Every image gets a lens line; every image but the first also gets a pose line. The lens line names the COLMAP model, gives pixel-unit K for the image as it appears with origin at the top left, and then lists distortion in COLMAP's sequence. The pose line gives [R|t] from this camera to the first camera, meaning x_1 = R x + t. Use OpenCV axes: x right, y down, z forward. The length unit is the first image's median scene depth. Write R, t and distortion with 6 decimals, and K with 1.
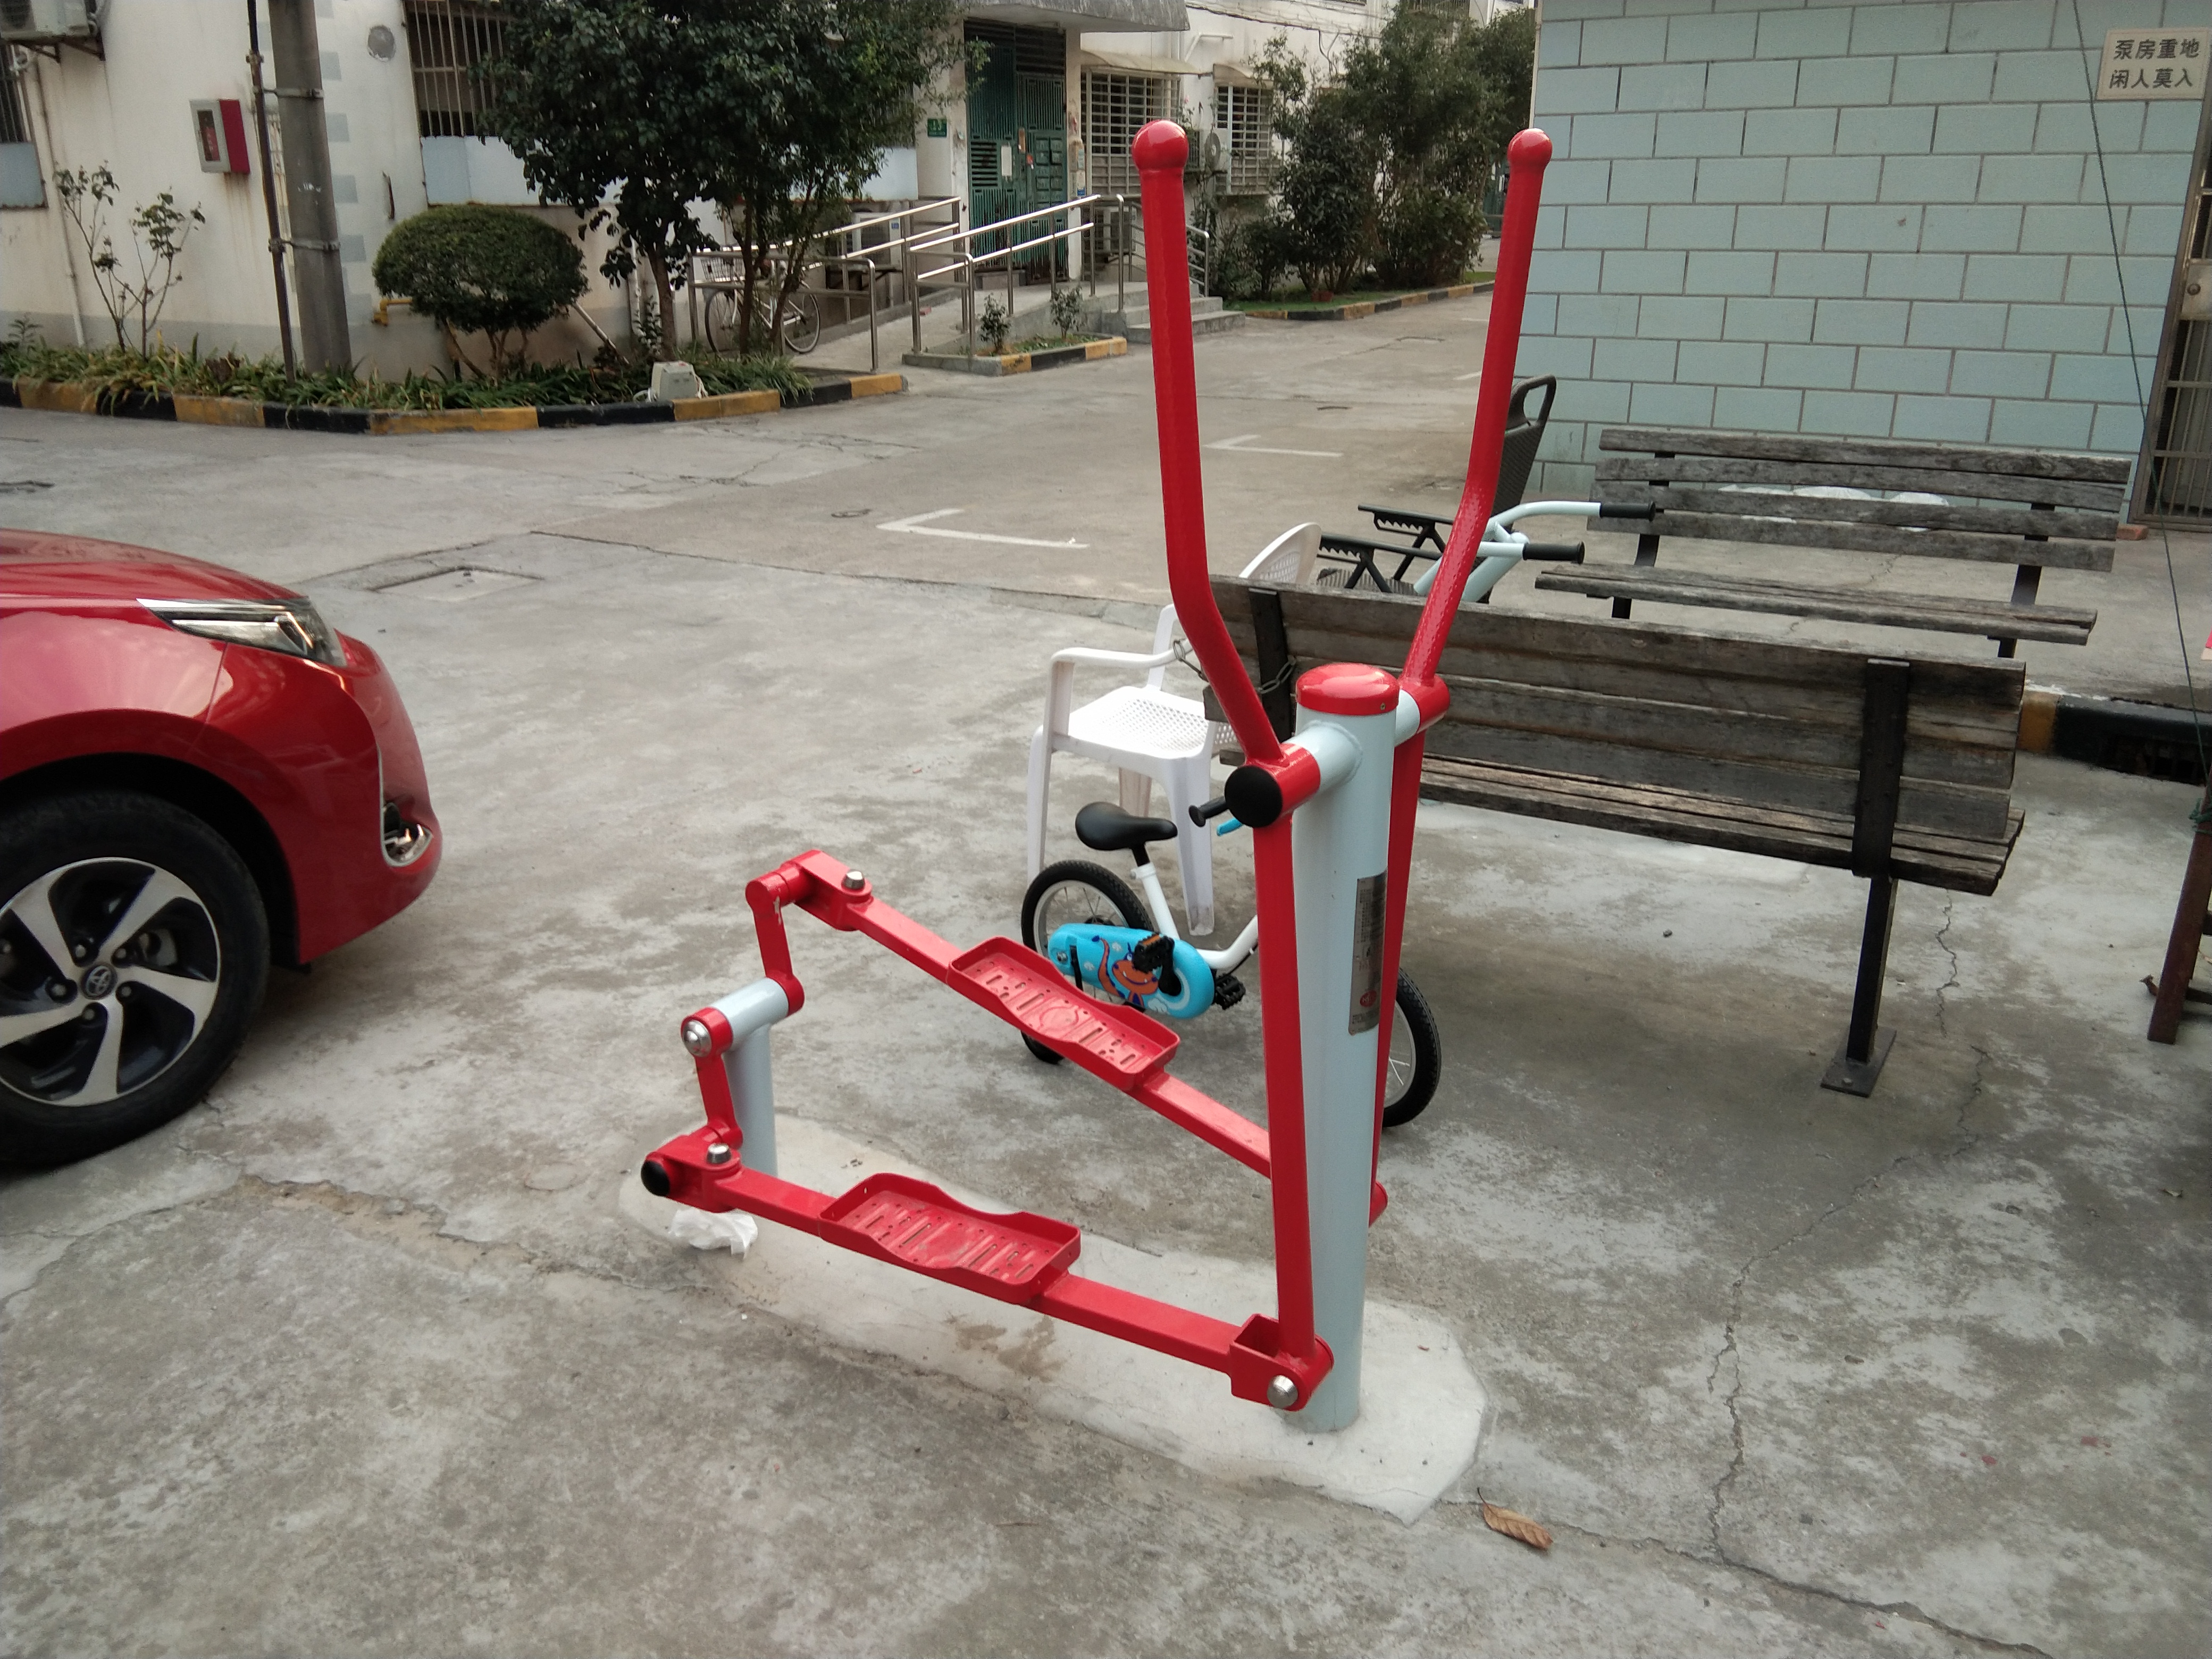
lens RADIAL K [[1866.6, 0, 1096.4], [0, 1866.6, 824.5], [0, 0, 1]] dist [0.073149, -0.085806]
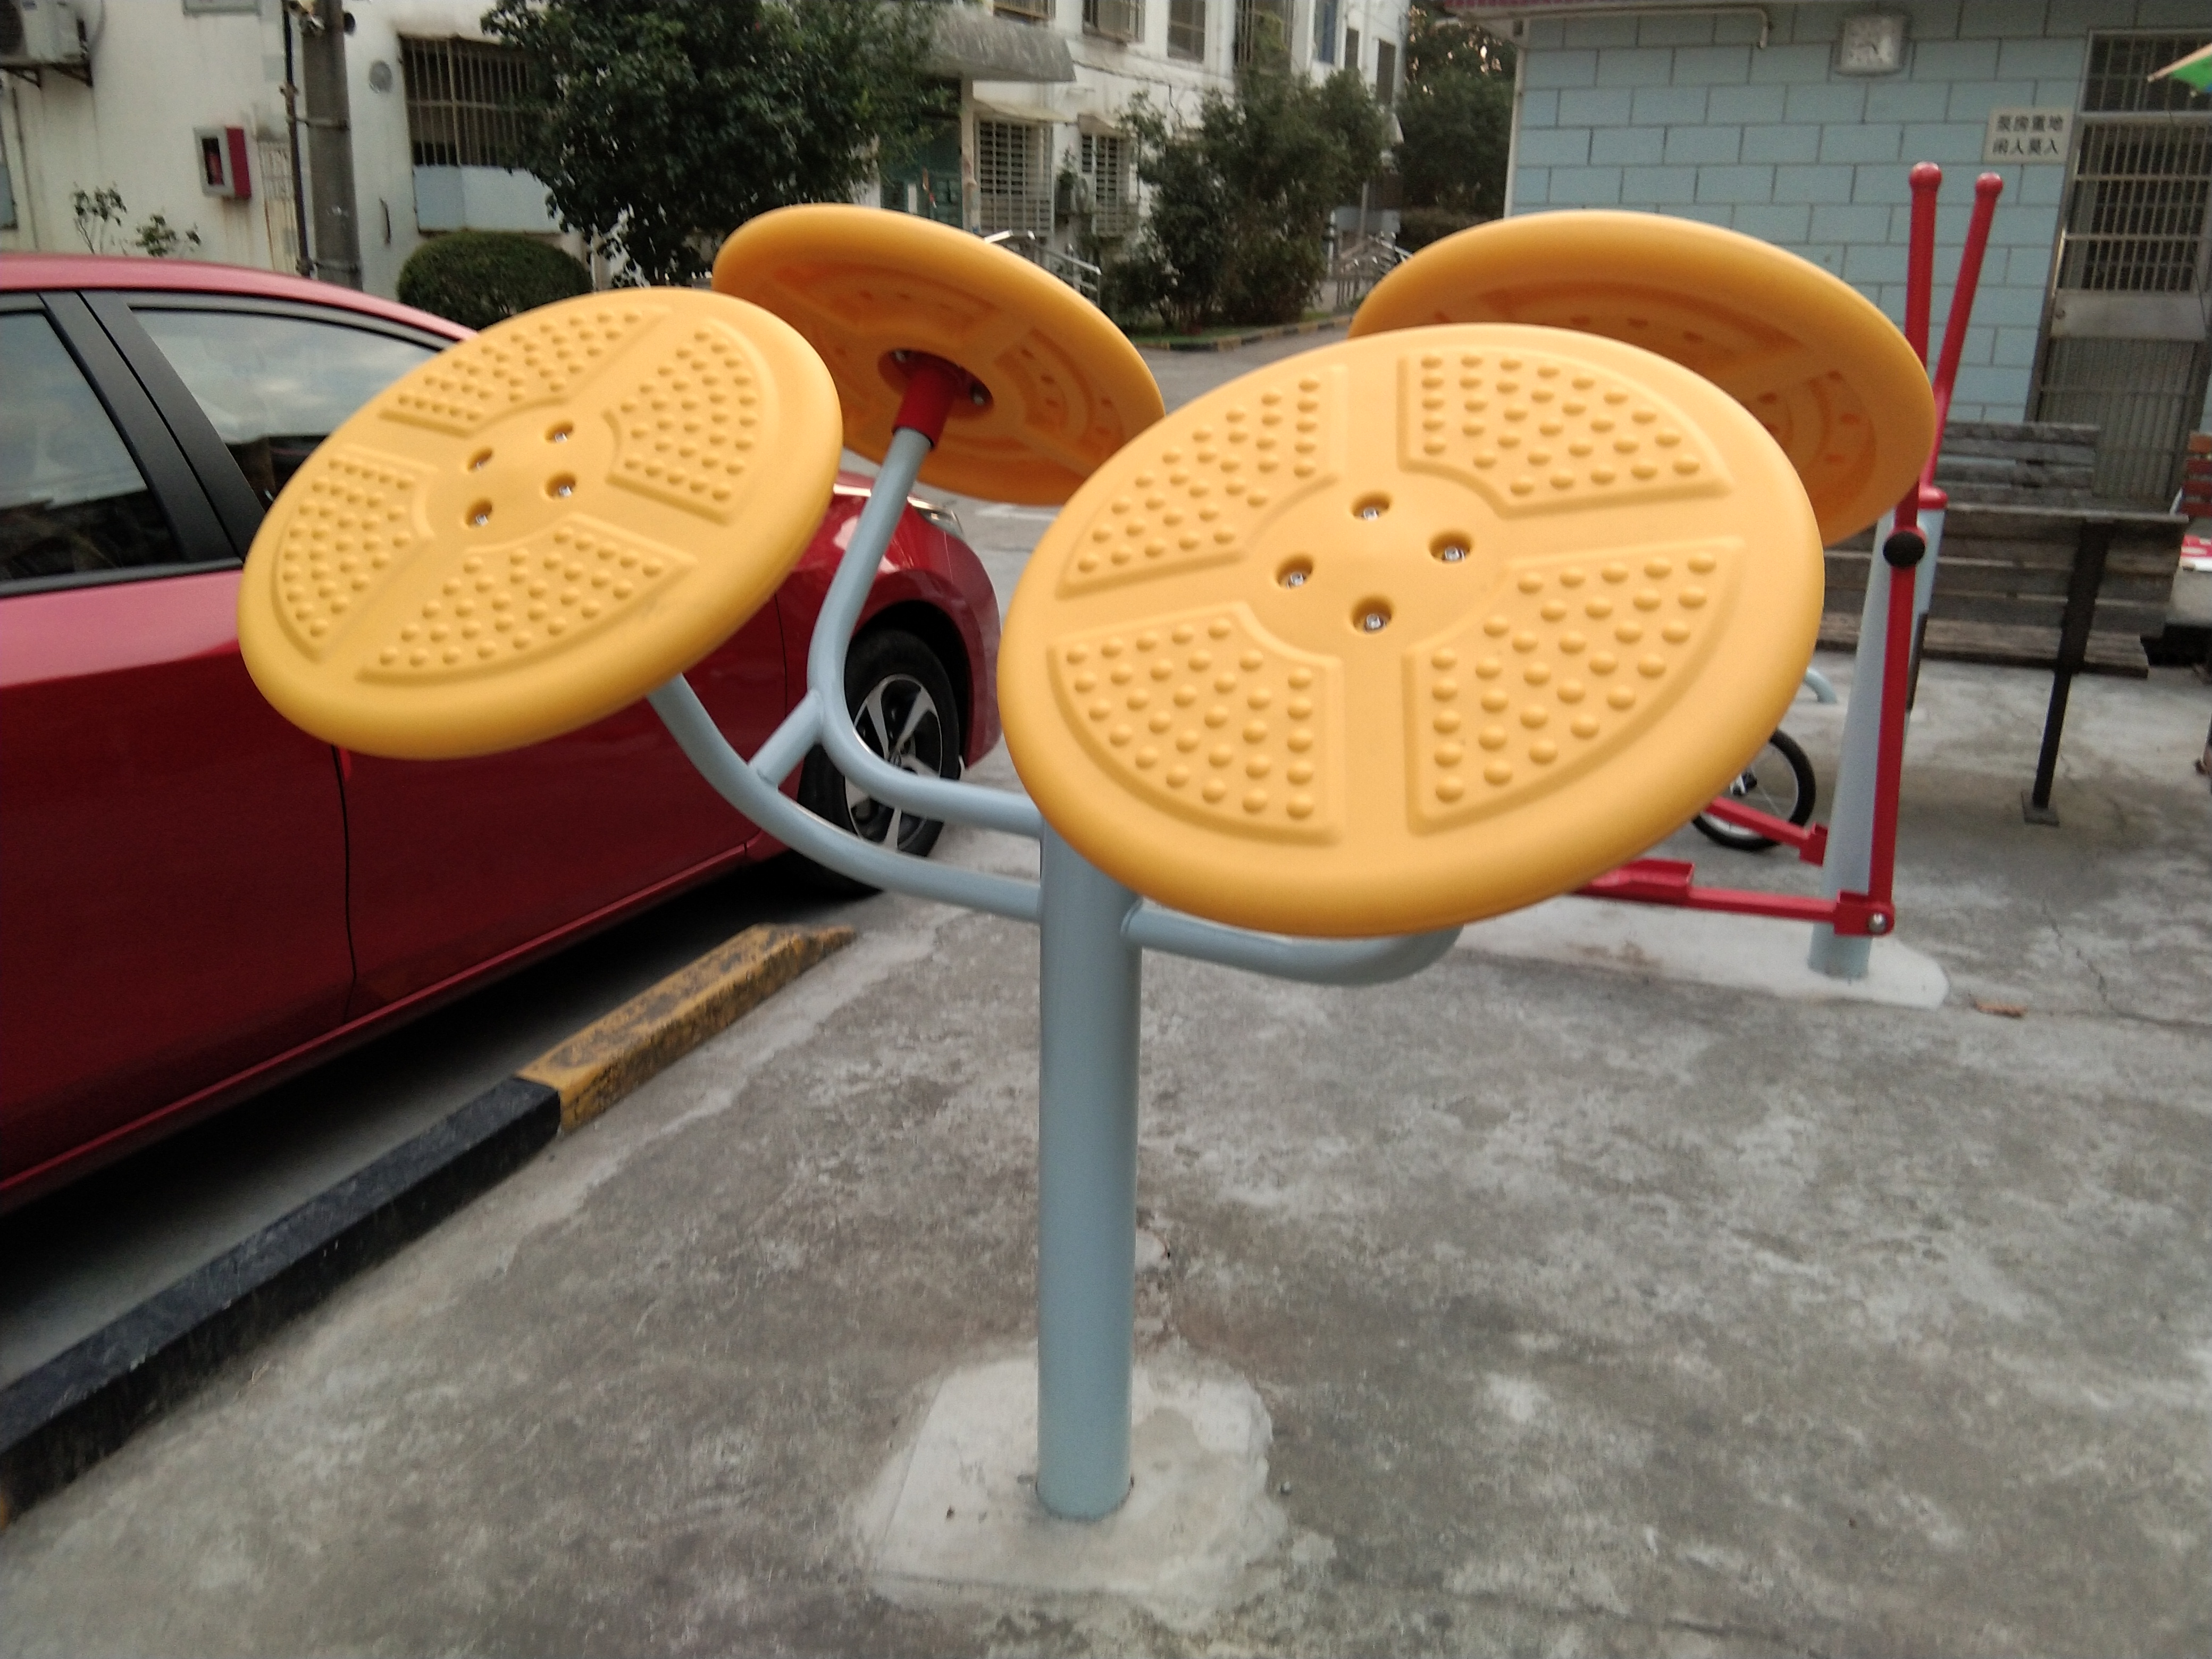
lens RADIAL K [[1866.6, 0, 1091.1], [0, 1866.6, 827.7], [0, 0, 1]] dist [0.073149, -0.085806]
pose [[0.991887, -0.024302, 0.124781, -0.133017], [0.026745, 0.999481, -0.017937, 0.038092], [-0.124280, 0.021128, 0.992022, -0.095662]]
